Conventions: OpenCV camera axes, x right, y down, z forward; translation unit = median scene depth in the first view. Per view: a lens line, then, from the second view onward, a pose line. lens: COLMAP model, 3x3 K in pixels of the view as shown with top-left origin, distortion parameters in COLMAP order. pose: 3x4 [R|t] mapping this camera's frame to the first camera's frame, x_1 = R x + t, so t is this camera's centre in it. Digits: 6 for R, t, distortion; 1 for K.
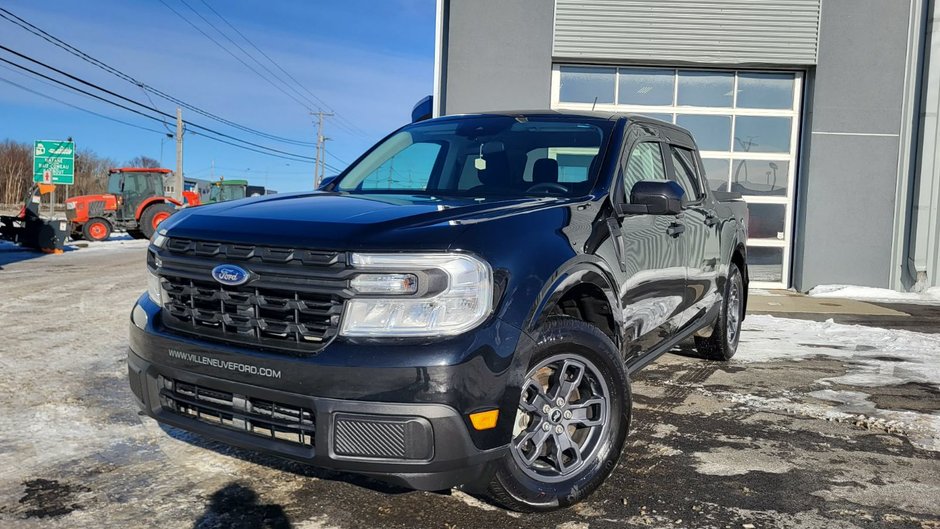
lens RADIAL K [[717.1, 0, 465.9], [0, 717.1, 256.6], [0, 0, 1]] dist [0.051748, -0.045169]
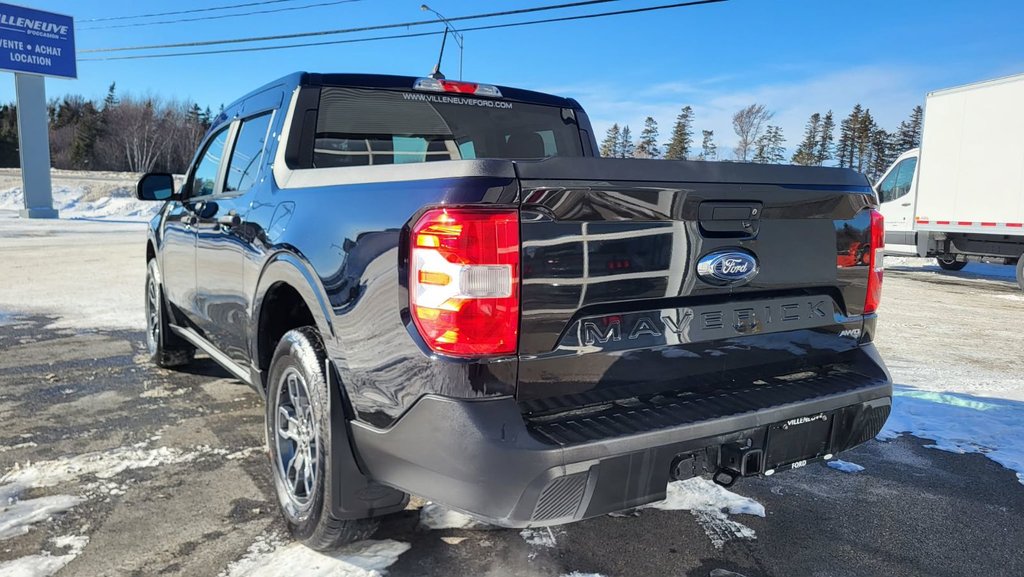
lens RADIAL K [[777.1, 0, 505.6], [0, 777.1, 290.8], [0, 0, 1]] dist [0.052434, -0.038842]
pose [[-0.462990, 0.075635, -0.883131, 1.079039], [-0.099068, 0.985694, 0.136356, -0.136710], [0.880810, 0.150621, -0.448873, 1.946017]]
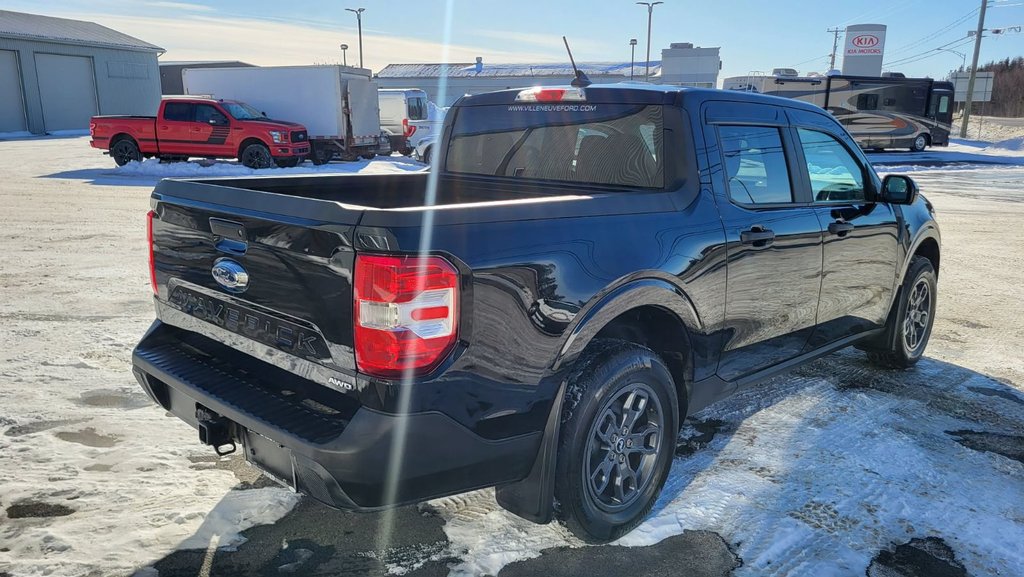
lens RADIAL K [[761.3, 0, 512.0], [0, 761.3, 288.5], [0, 0, 1]] dist [0.053764, -0.041444]
pose [[-0.973493, -0.089790, 0.210353, 0.094394], [-0.026156, 0.957388, 0.287618, -0.284803], [-0.227215, 0.274493, -0.934359, 2.414999]]
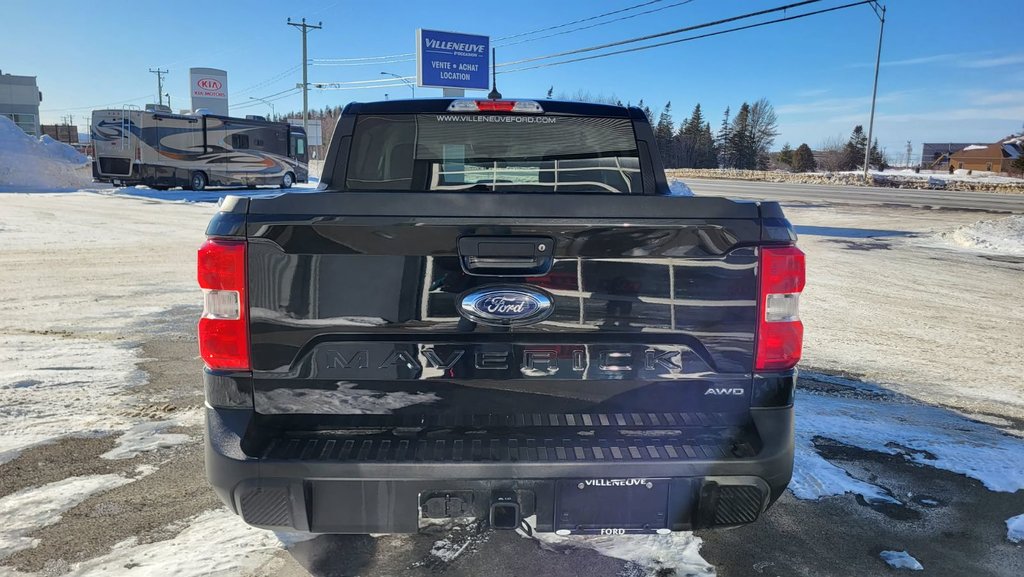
lens RADIAL K [[764.6, 0, 498.0], [0, 764.6, 286.1], [0, 0, 1]] dist [0.052611, -0.001718]
pose [[-0.843588, 0.037073, -0.535710, 0.779890], [-0.079079, 0.978161, 0.192219, -0.207687], [0.531137, 0.204517, -0.822232, 2.266280]]
